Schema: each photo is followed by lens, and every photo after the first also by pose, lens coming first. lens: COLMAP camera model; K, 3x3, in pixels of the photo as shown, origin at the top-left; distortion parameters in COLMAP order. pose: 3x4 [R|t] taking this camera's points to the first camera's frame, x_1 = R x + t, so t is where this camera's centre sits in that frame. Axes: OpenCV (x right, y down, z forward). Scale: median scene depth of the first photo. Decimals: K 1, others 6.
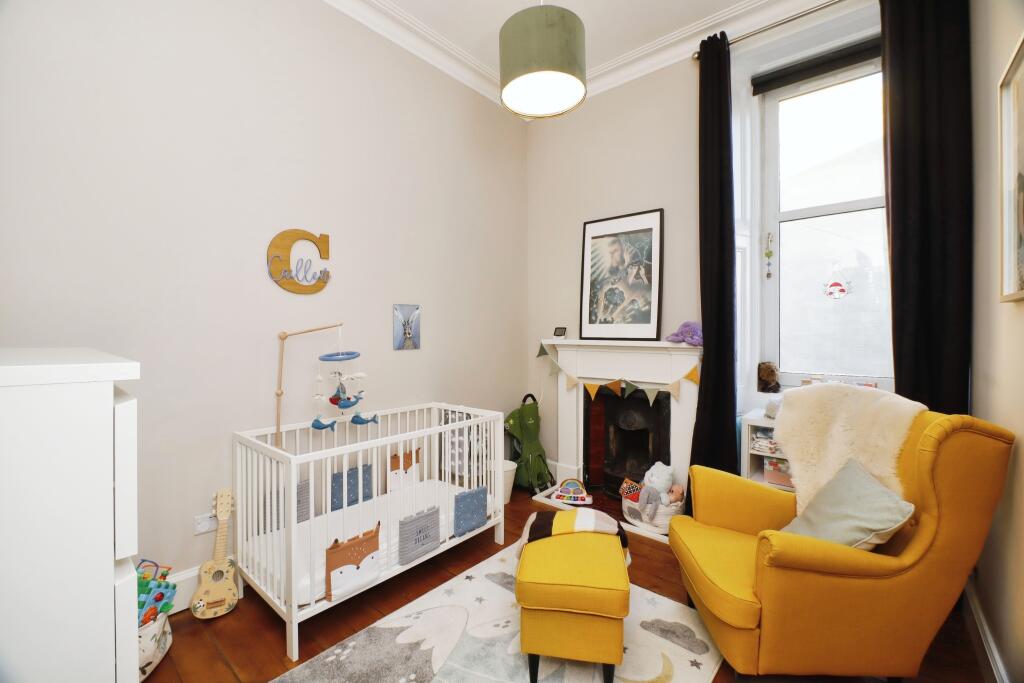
lens RADIAL K [[432.3, 0, 514.6], [0, 432.3, 328.2], [0, 0, 1]] dist [0.002022, -0.004939]
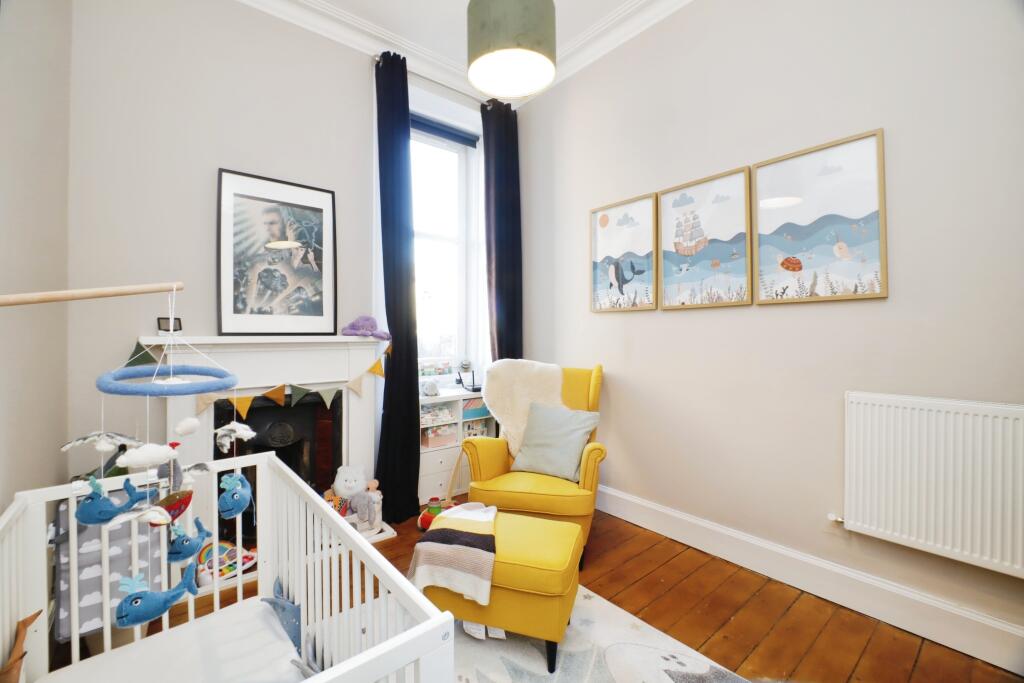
lens RADIAL K [[432.3, 0, 514.6], [0, 432.3, 328.2], [0, 0, 1]] dist [0.002022, -0.004939]
pose [[0.165203, 0.011931, 0.986187, -0.475286], [0.001225, 0.999924, -0.012302, 0.024347], [-0.986259, 0.003241, 0.165176, 0.446519]]
